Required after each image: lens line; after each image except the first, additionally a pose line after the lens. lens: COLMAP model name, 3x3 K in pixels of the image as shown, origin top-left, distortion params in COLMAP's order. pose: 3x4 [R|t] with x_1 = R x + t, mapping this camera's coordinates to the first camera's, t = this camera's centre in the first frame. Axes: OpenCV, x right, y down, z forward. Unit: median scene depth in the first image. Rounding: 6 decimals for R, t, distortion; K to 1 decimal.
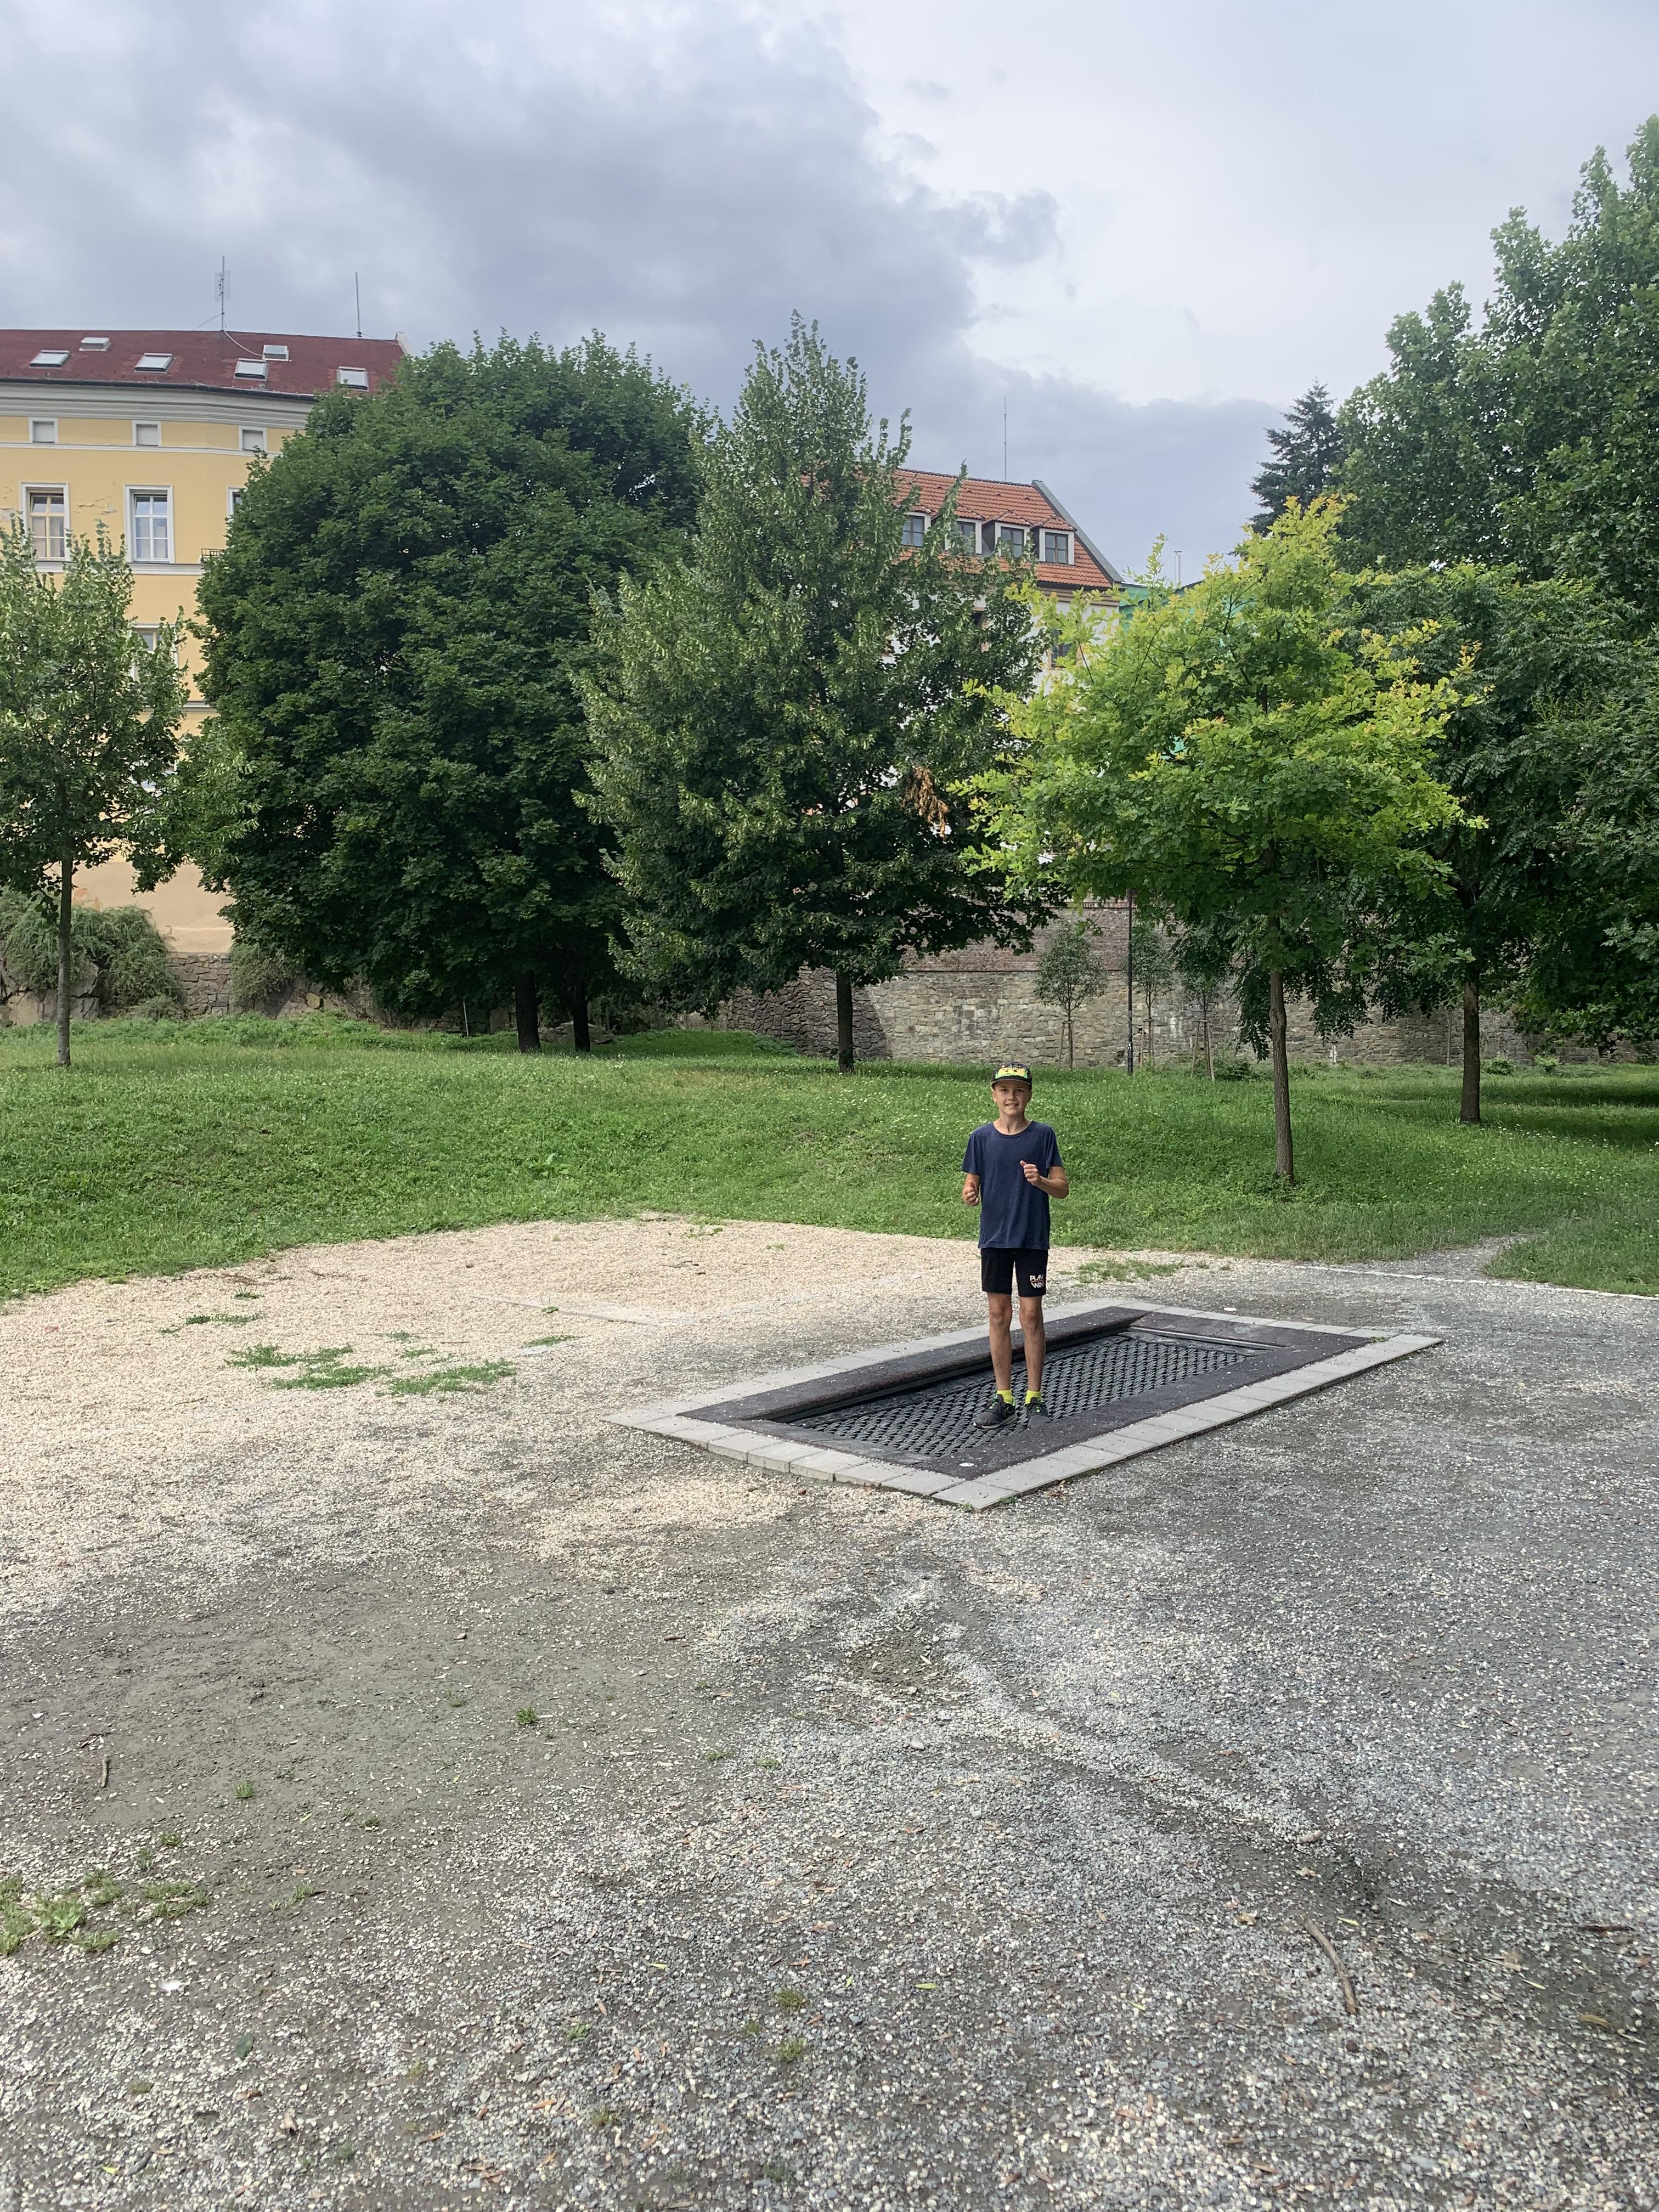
lens RADIAL K [[1701.3, 0, 839.7], [0, 1701.3, 1079.4], [0, 0, 1]] dist [0.022879, -0.016256]
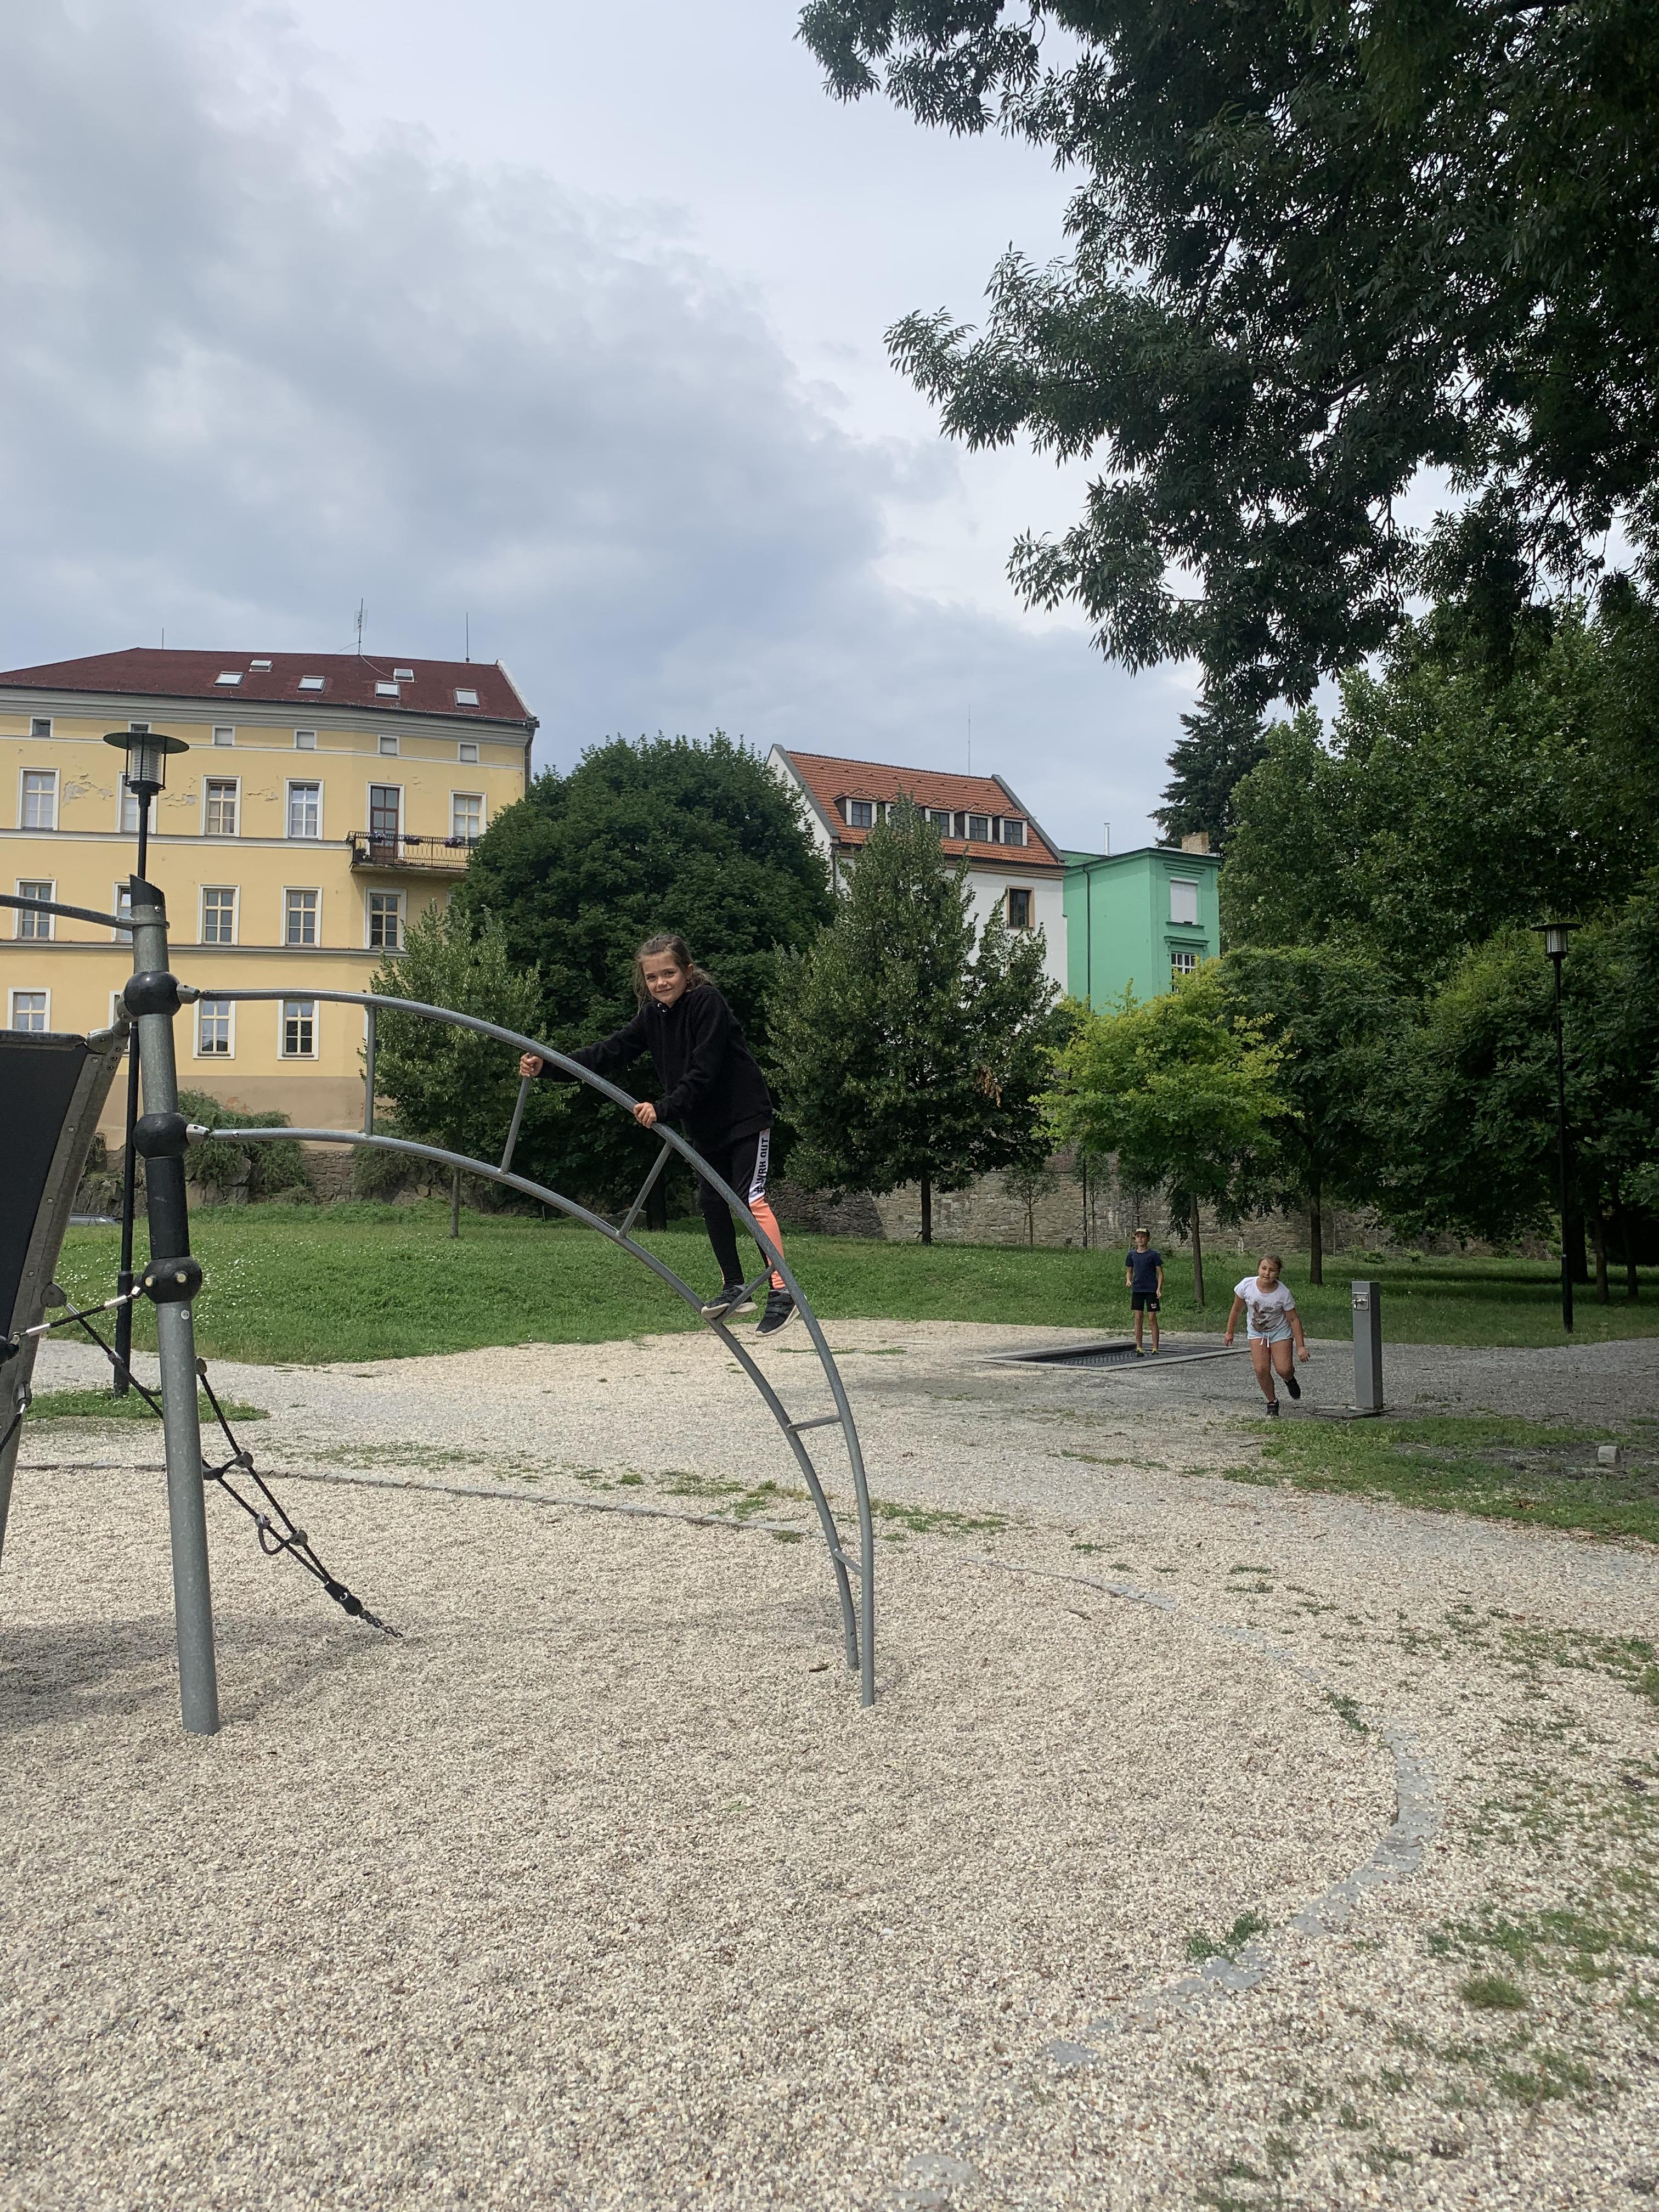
lens RADIAL K [[1663.1, 0, 854.9], [0, 1663.1, 1074.6], [0, 0, 1]] dist [0.214796, -0.385791]
pose [[0.998506, 0.017624, 0.051725, -0.105914], [-0.011596, 0.993345, -0.114596, 0.012321], [-0.053400, 0.113825, 0.992065, -0.411197]]
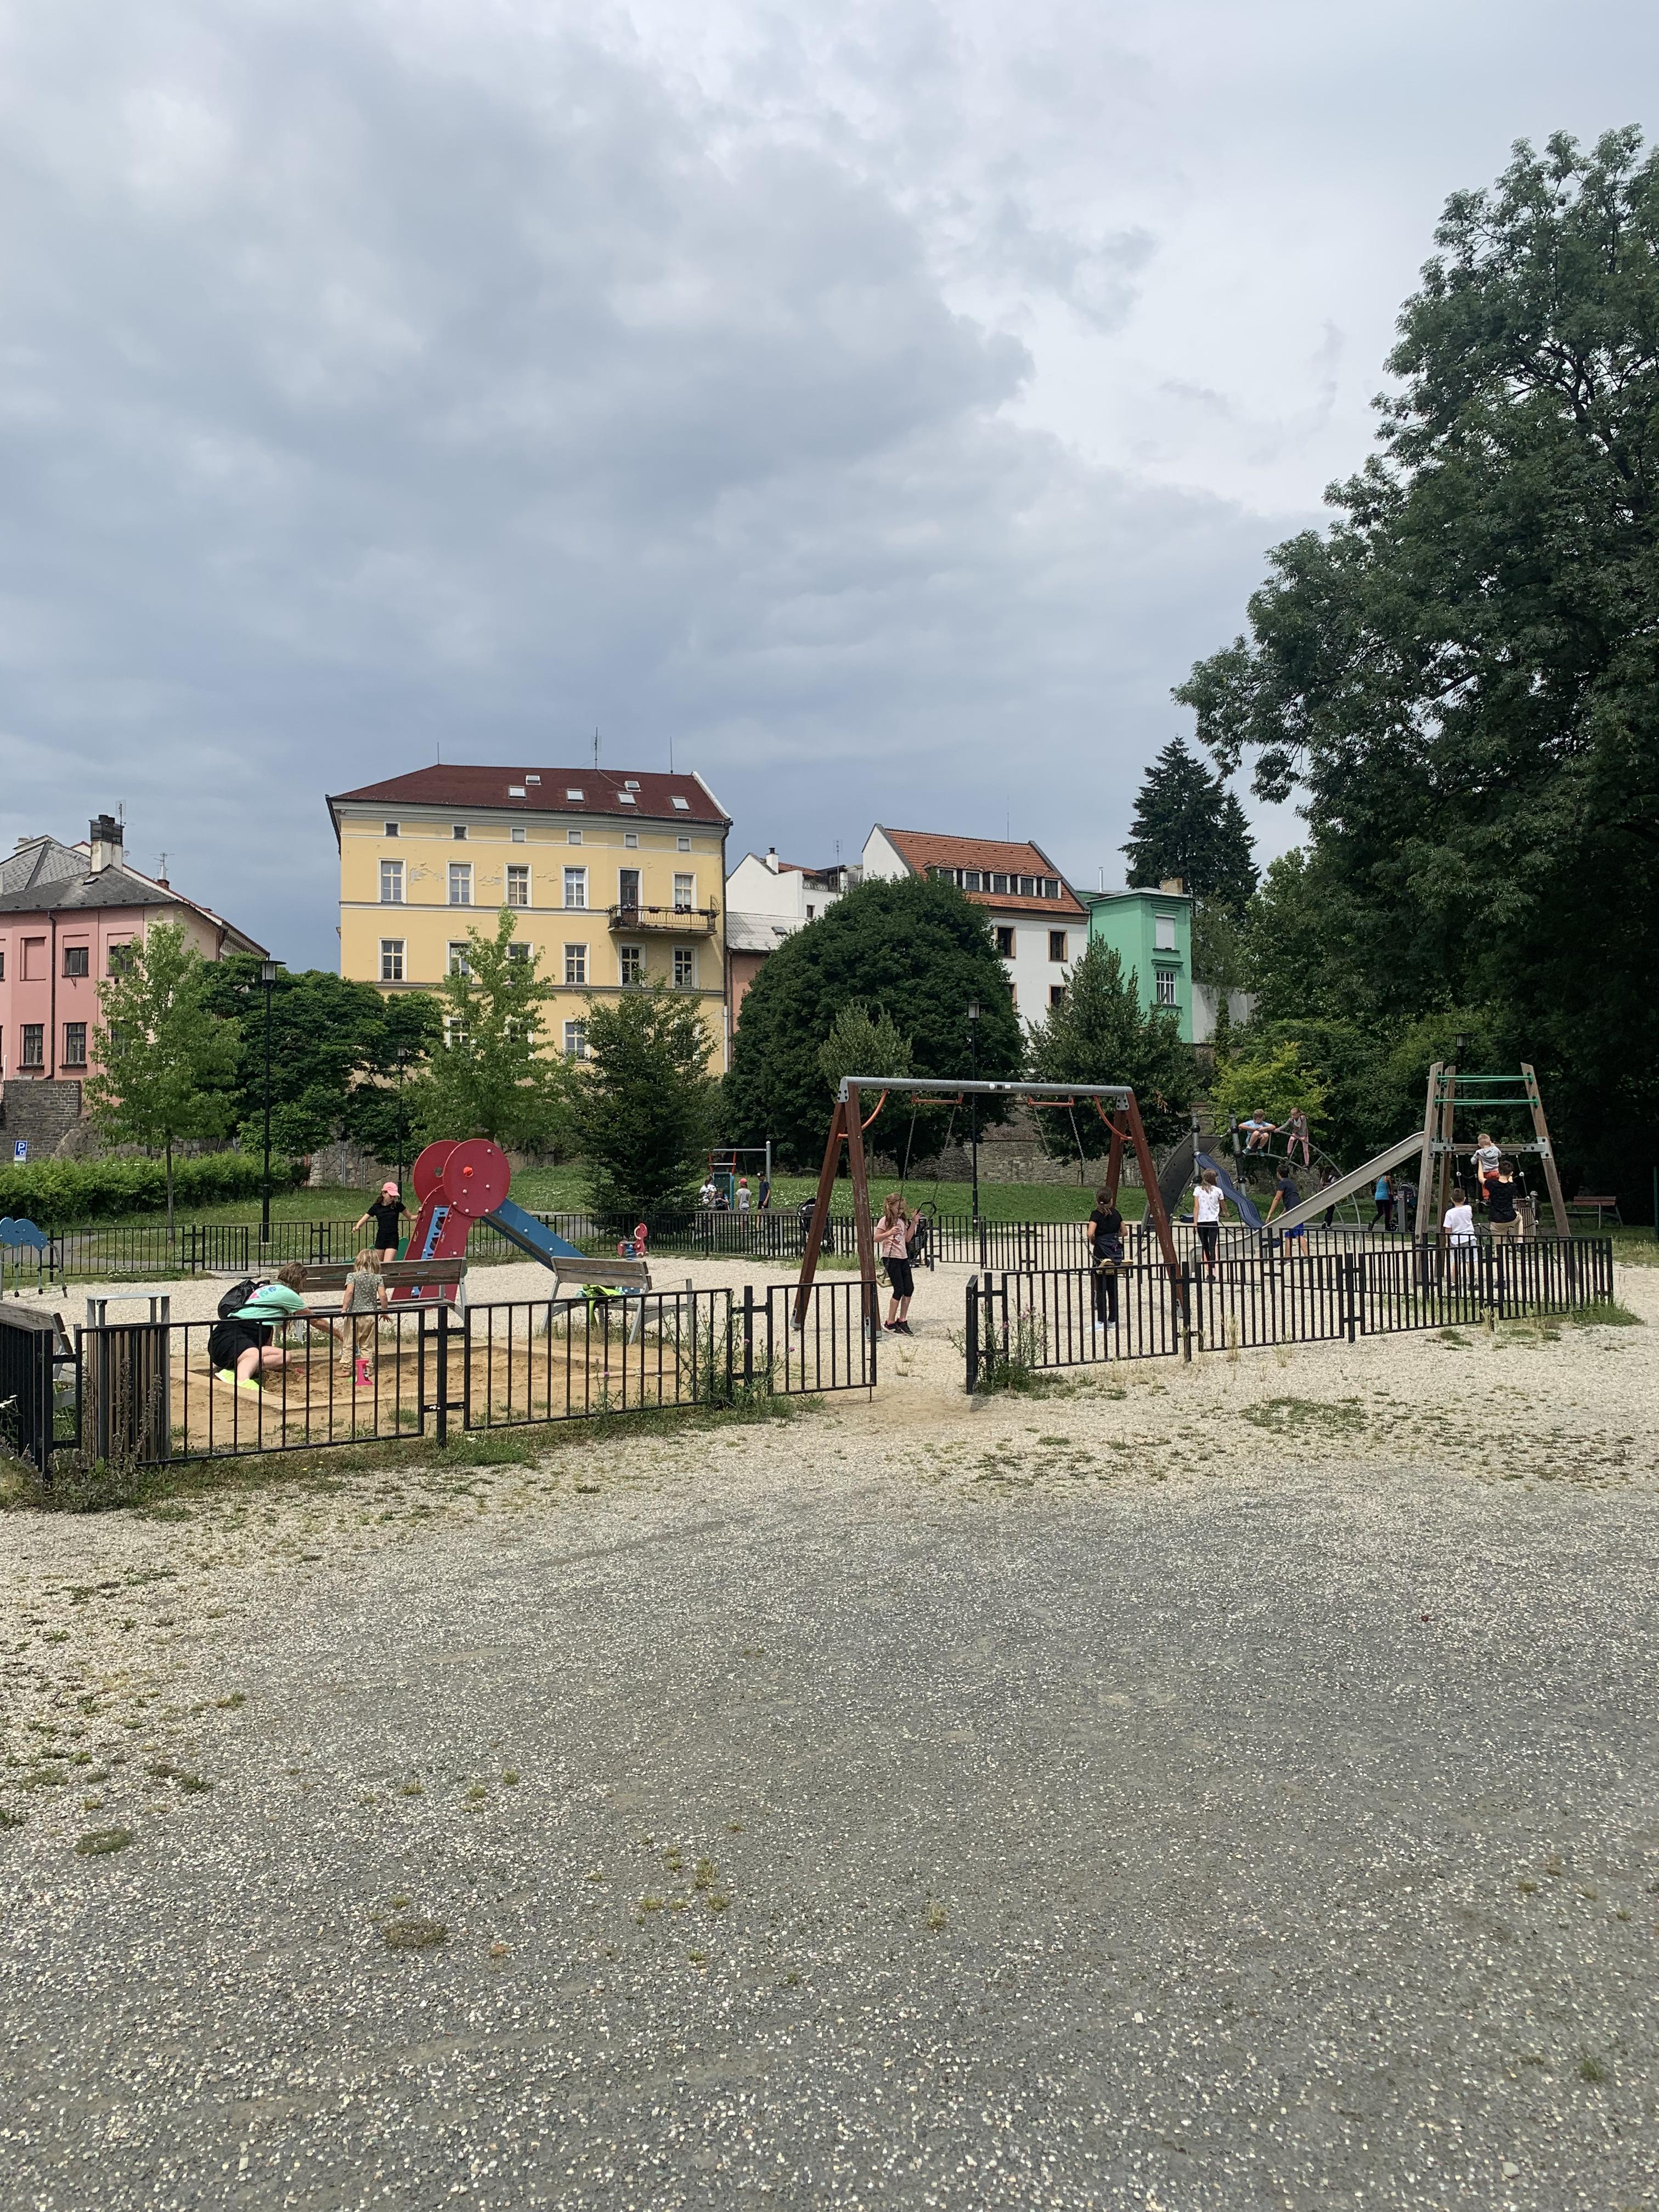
lens RADIAL K [[1663.1, 0, 854.9], [0, 1663.1, 1074.6], [0, 0, 1]] dist [0.214796, -0.385791]
pose [[0.993203, 0.013796, 0.115570, -0.547346], [-0.003005, 0.995658, -0.093035, 0.050234], [-0.116352, 0.092055, 0.988933, -1.273906]]
